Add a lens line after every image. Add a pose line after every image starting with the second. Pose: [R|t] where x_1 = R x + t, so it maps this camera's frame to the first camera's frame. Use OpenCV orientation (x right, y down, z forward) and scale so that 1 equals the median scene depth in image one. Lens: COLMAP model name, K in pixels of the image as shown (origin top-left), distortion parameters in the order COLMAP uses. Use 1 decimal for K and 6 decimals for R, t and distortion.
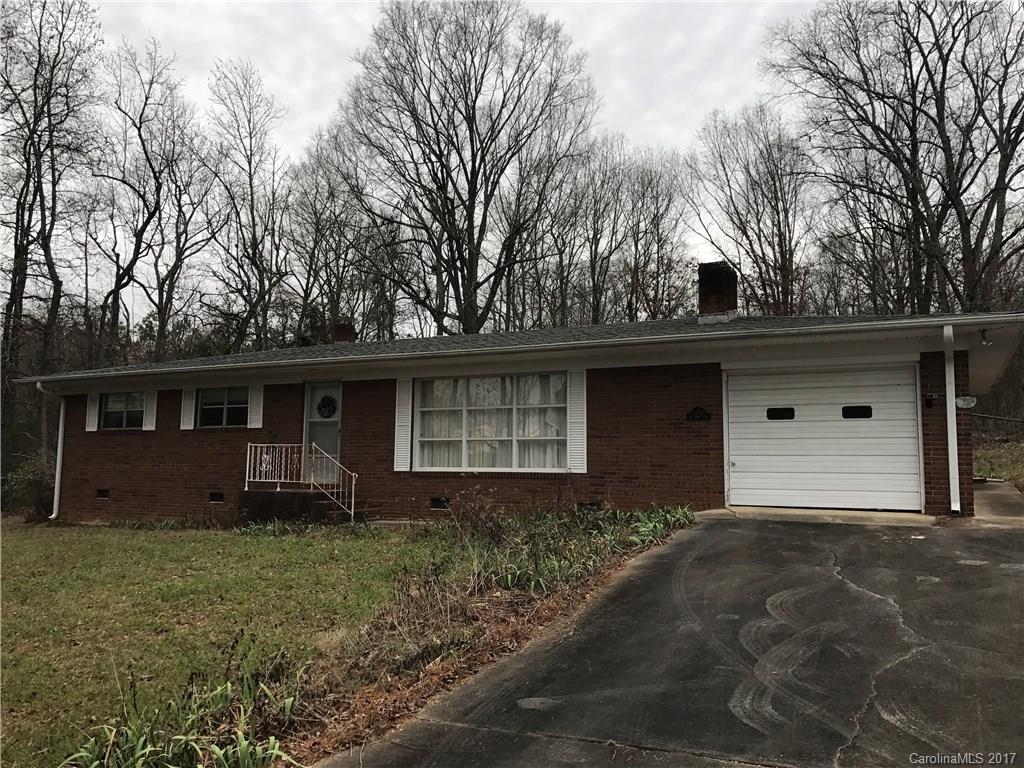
lens RADIAL K [[834.0, 0, 512.0], [0, 834.0, 384.0], [0, 0, 1]] dist [0.011563, 0.003127]
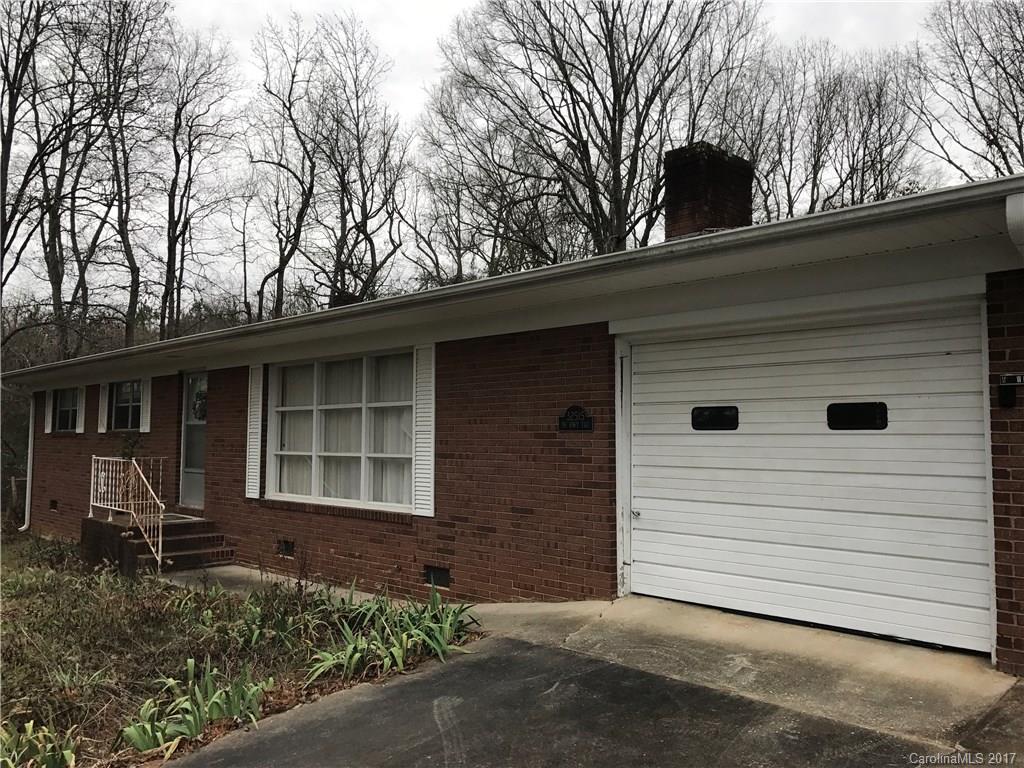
lens RADIAL K [[834.0, 0, 512.0], [0, 834.0, 384.0], [0, 0, 1]] dist [0.011563, 0.003127]
pose [[0.947861, -0.025983, -0.317625, 0.335755], [0.036768, 0.998931, 0.028006, -0.002936], [0.316557, -0.038224, 0.947803, 0.451834]]
